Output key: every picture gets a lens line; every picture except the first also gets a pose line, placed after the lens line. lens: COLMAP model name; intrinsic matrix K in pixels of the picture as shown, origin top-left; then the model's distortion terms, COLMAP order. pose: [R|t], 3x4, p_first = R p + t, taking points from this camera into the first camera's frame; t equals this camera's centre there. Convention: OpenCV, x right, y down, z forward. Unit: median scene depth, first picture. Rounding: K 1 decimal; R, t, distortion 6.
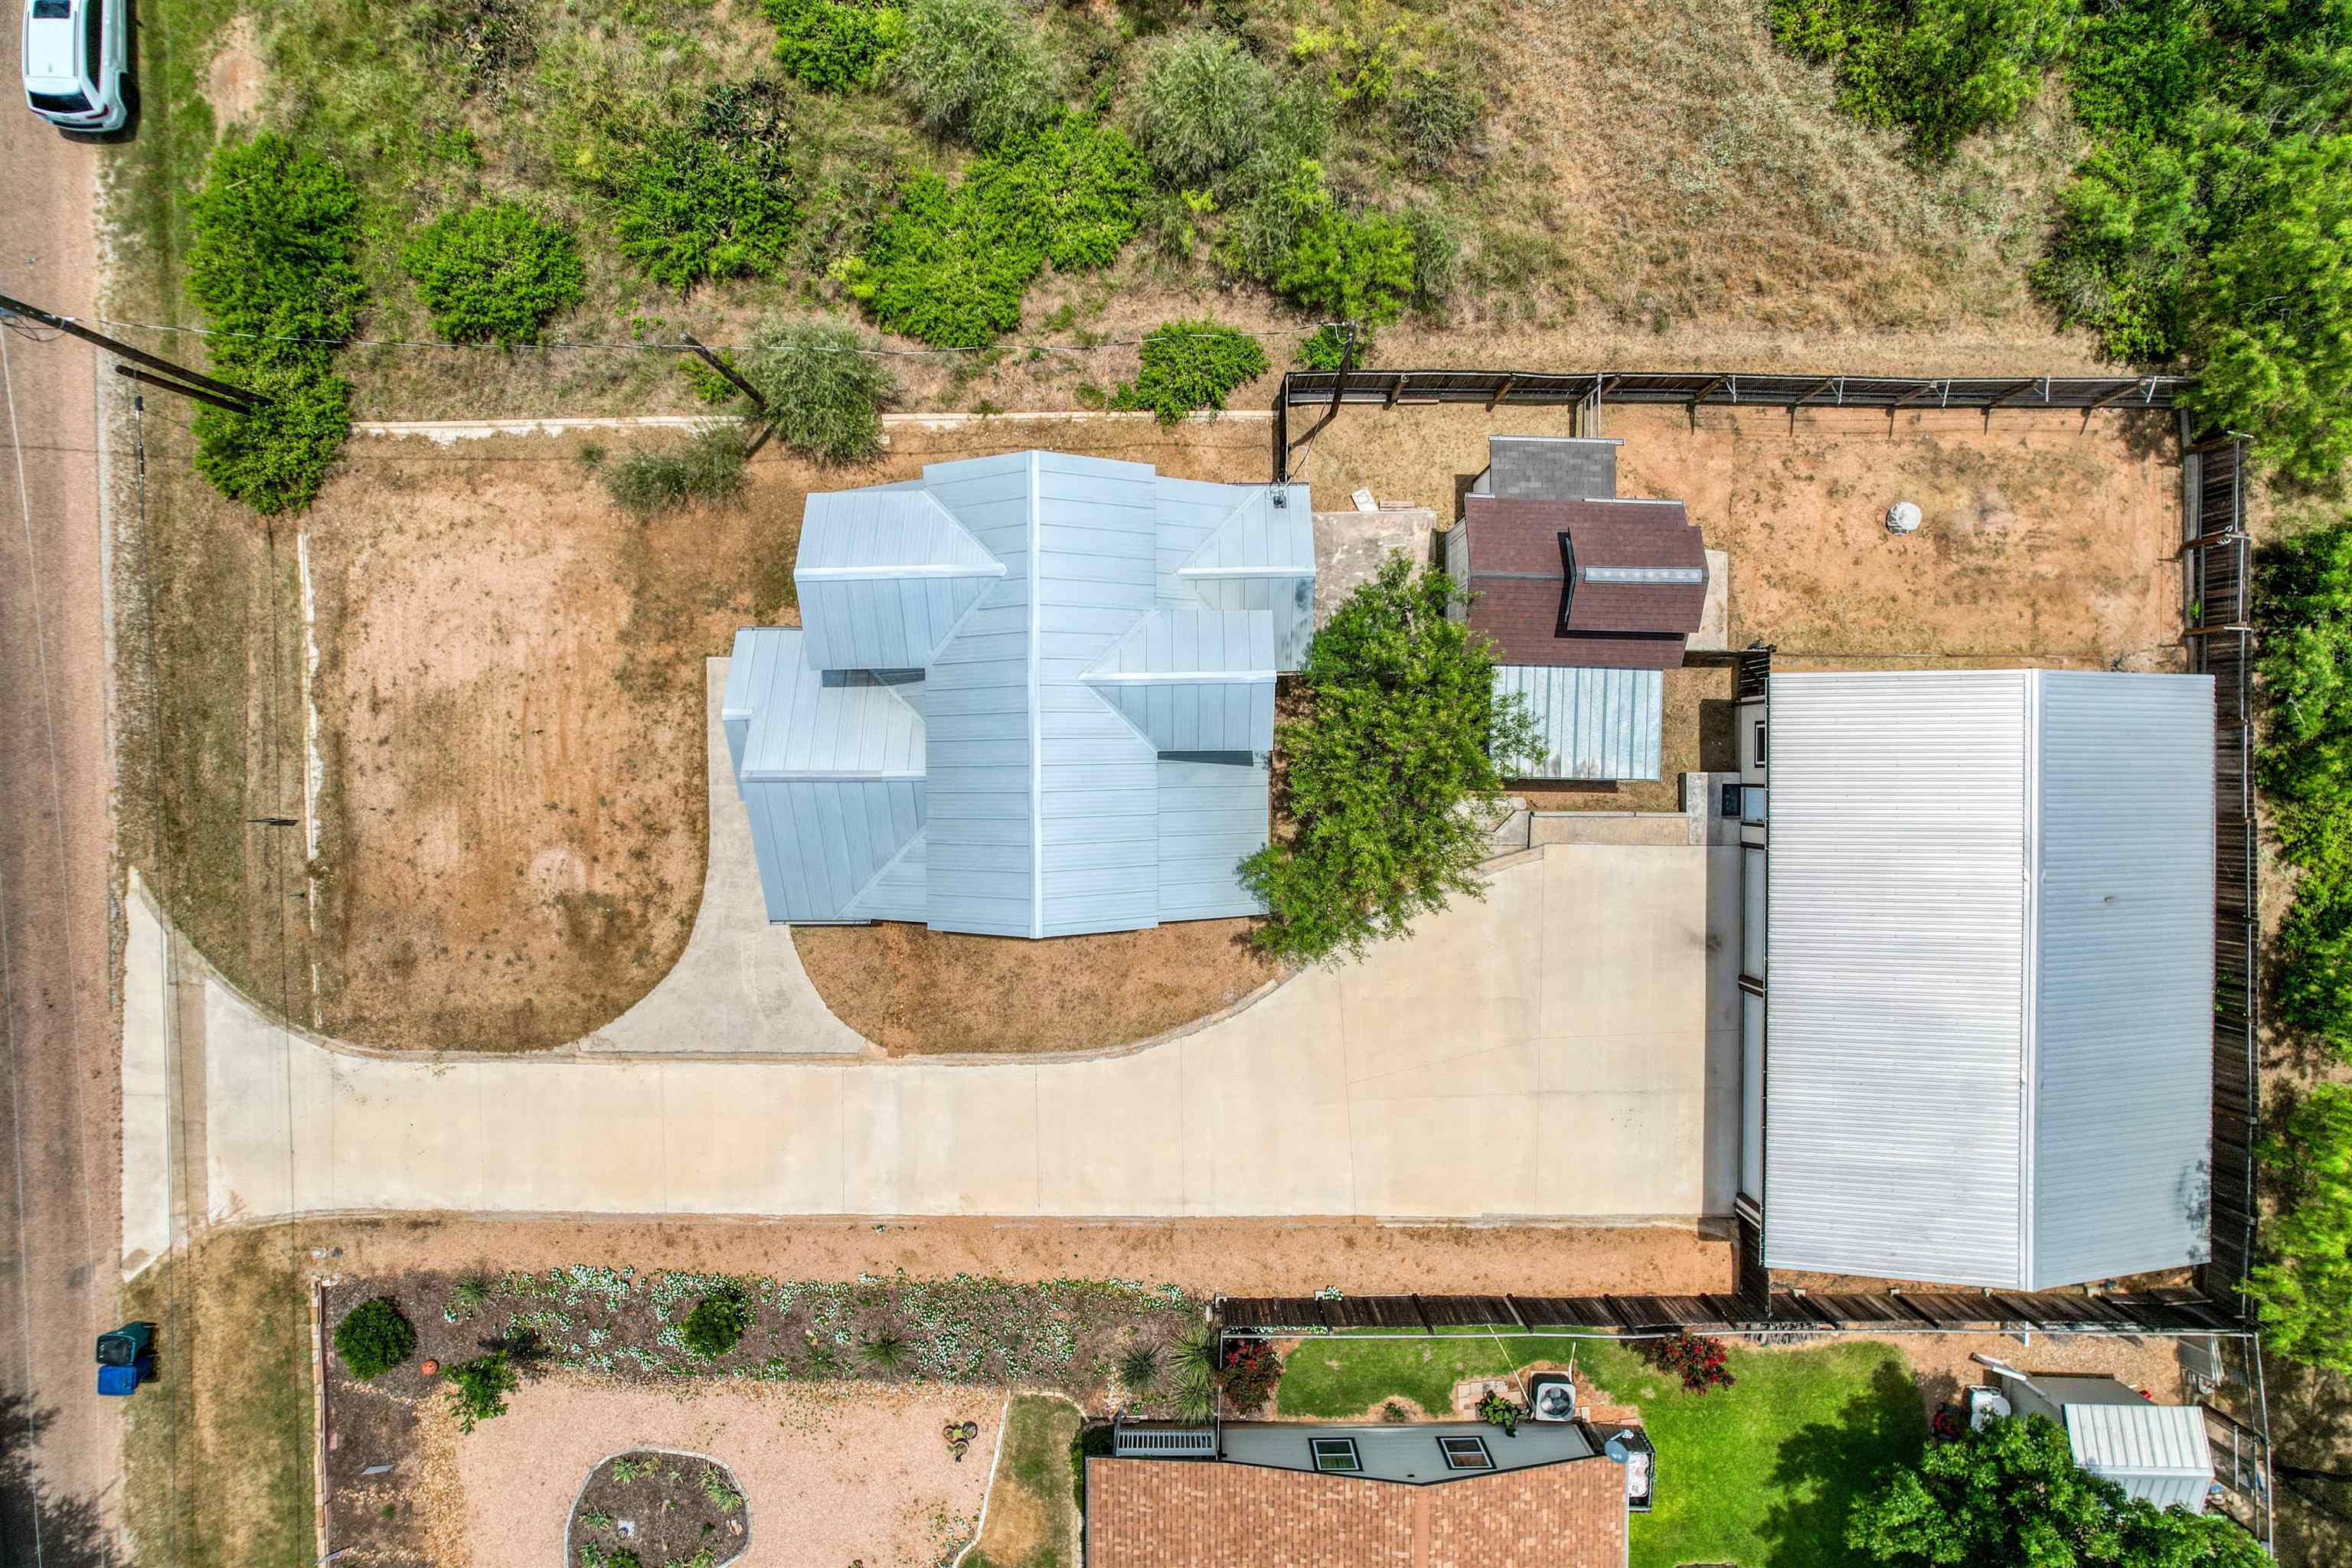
lens RADIAL K [[1494.8, 0, 1184.1], [0, 1494.8, 786.2], [0, 0, 1]] dist [-0.083310, 0.067305]
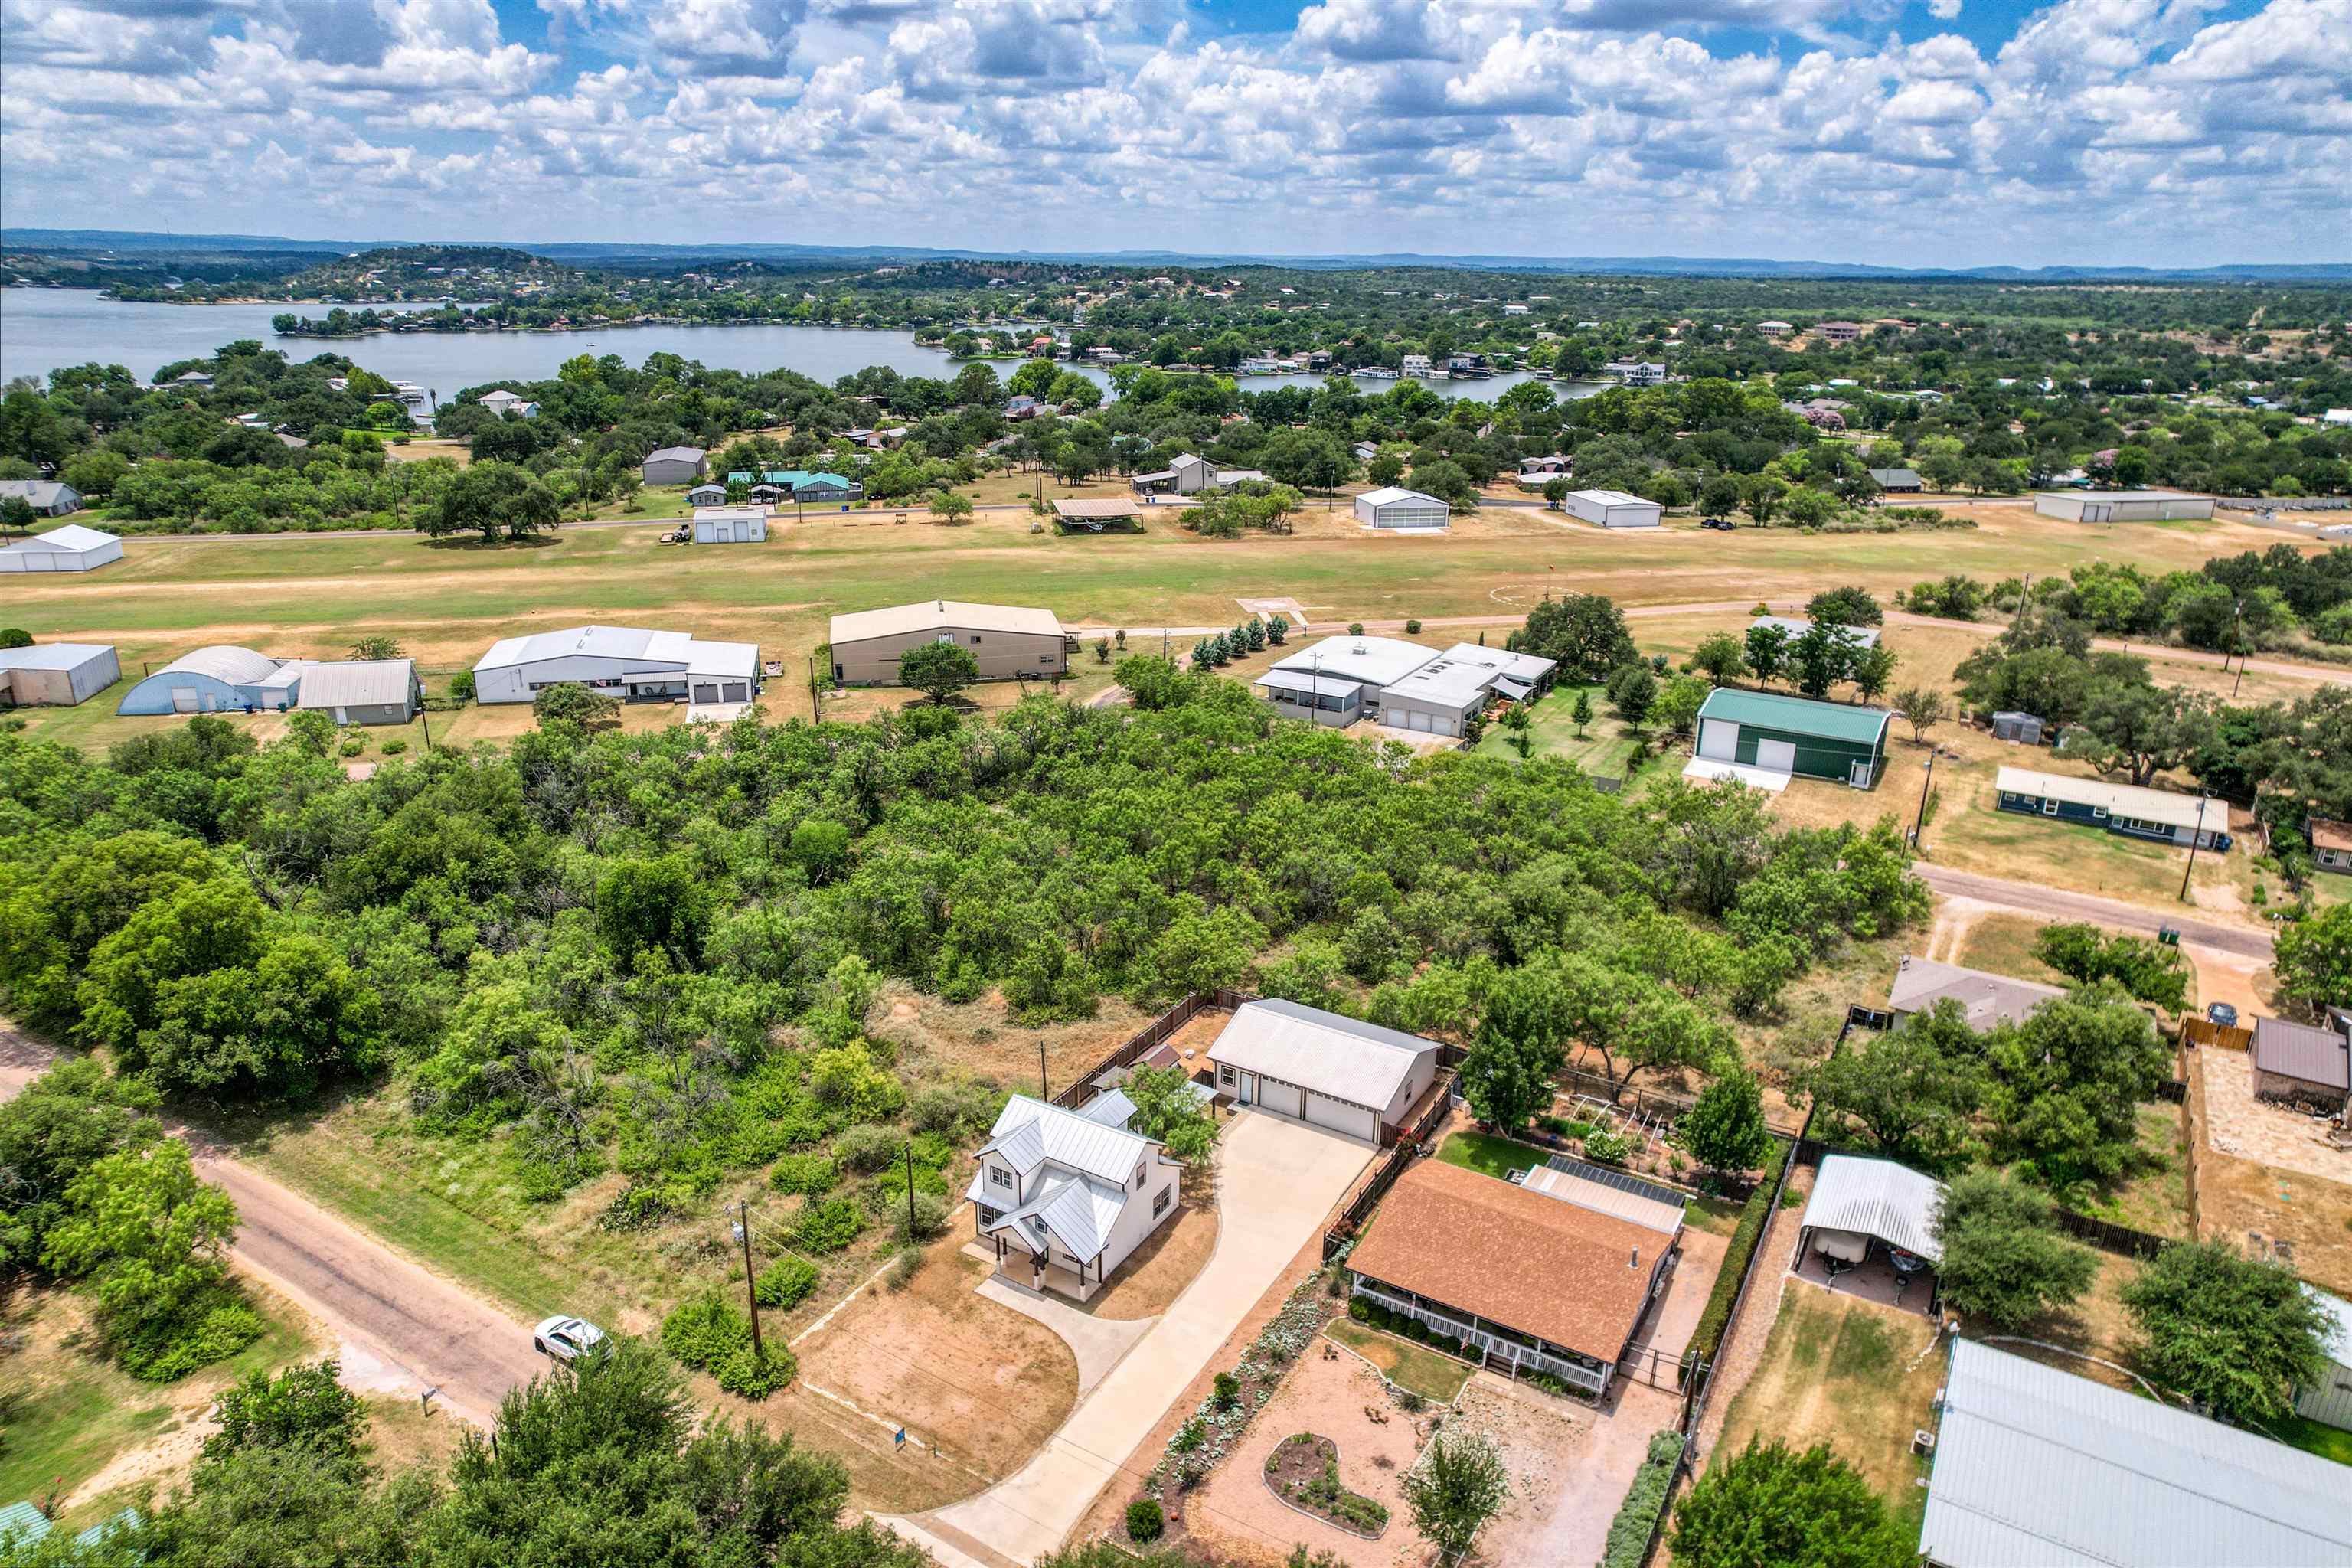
lens RADIAL K [[1494.8, 0, 1184.1], [0, 1494.8, 786.2], [0, 0, 1]] dist [-0.083310, 0.067305]
pose [[0.514965, -0.289726, 0.806765, -1.772584], [0.857200, 0.169312, -0.486355, 1.174052], [0.004314, 0.942015, 0.335543, -0.513313]]
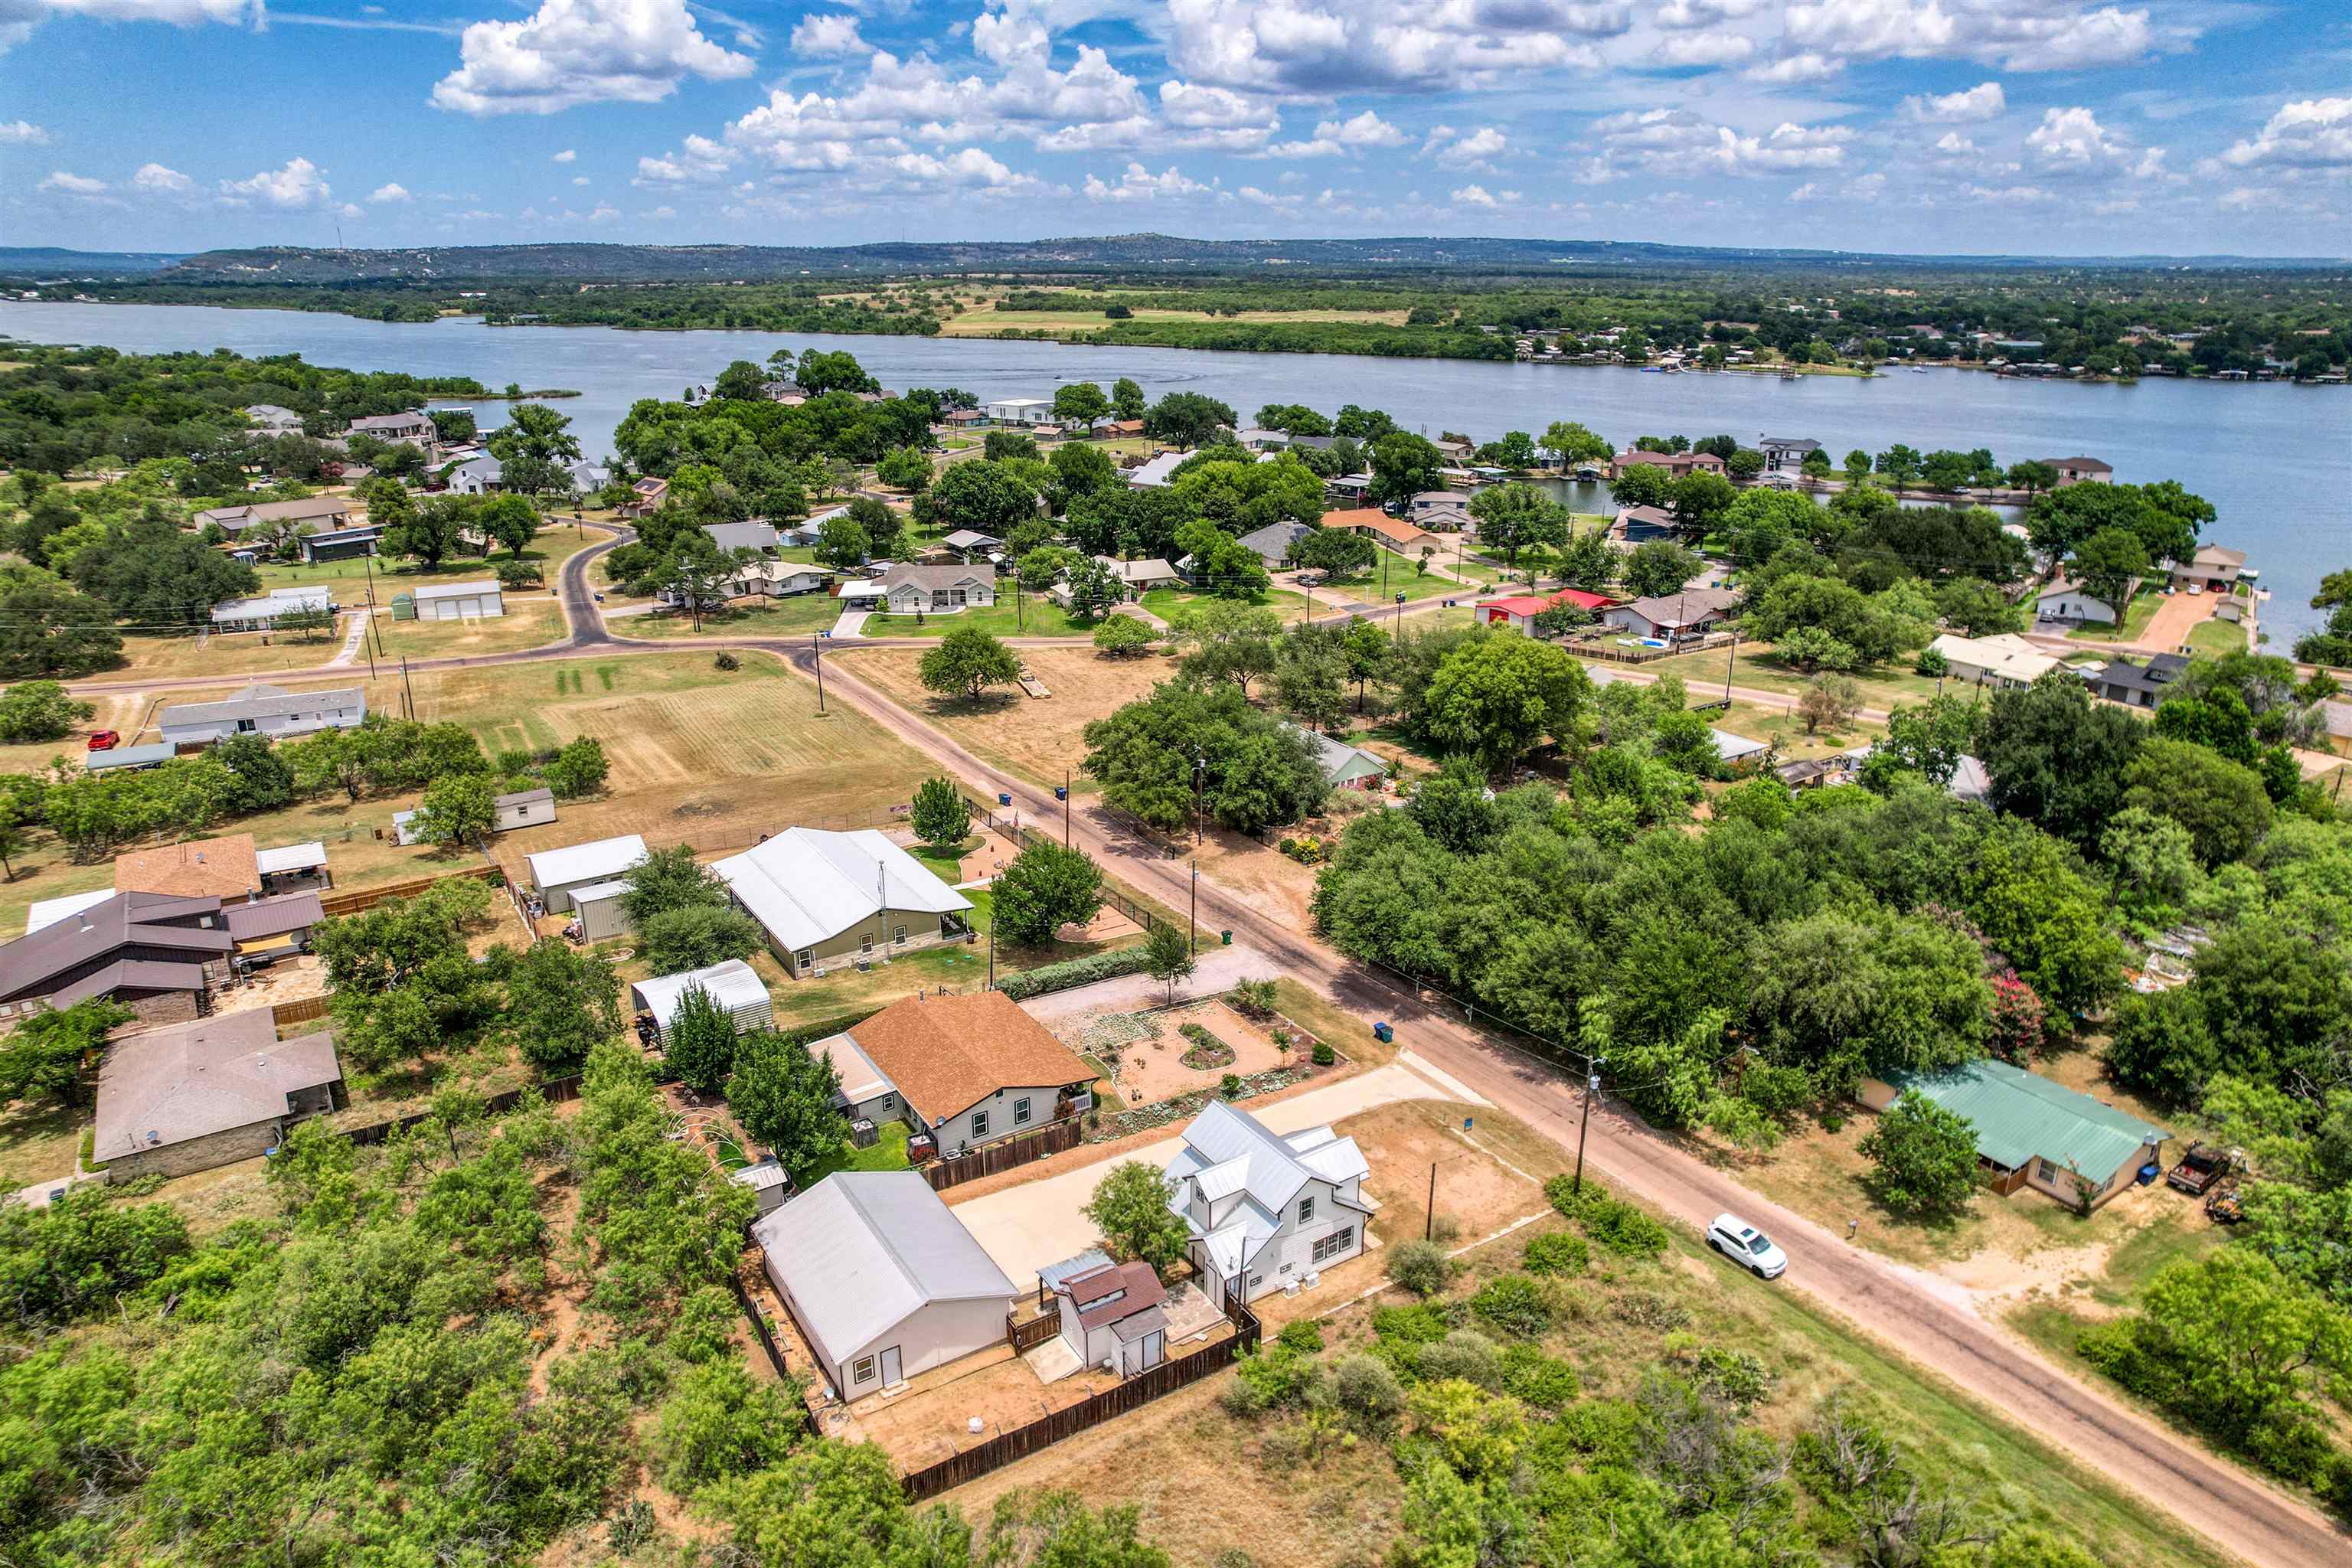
lens RADIAL K [[1494.8, 0, 1184.1], [0, 1494.8, 786.2], [0, 0, 1]] dist [-0.083310, 0.067305]
pose [[-0.834384, 0.168474, -0.524805, 1.159112], [-0.550740, -0.293040, 0.781546, -1.655261], [-0.022119, 0.941140, 0.337293, -0.515102]]
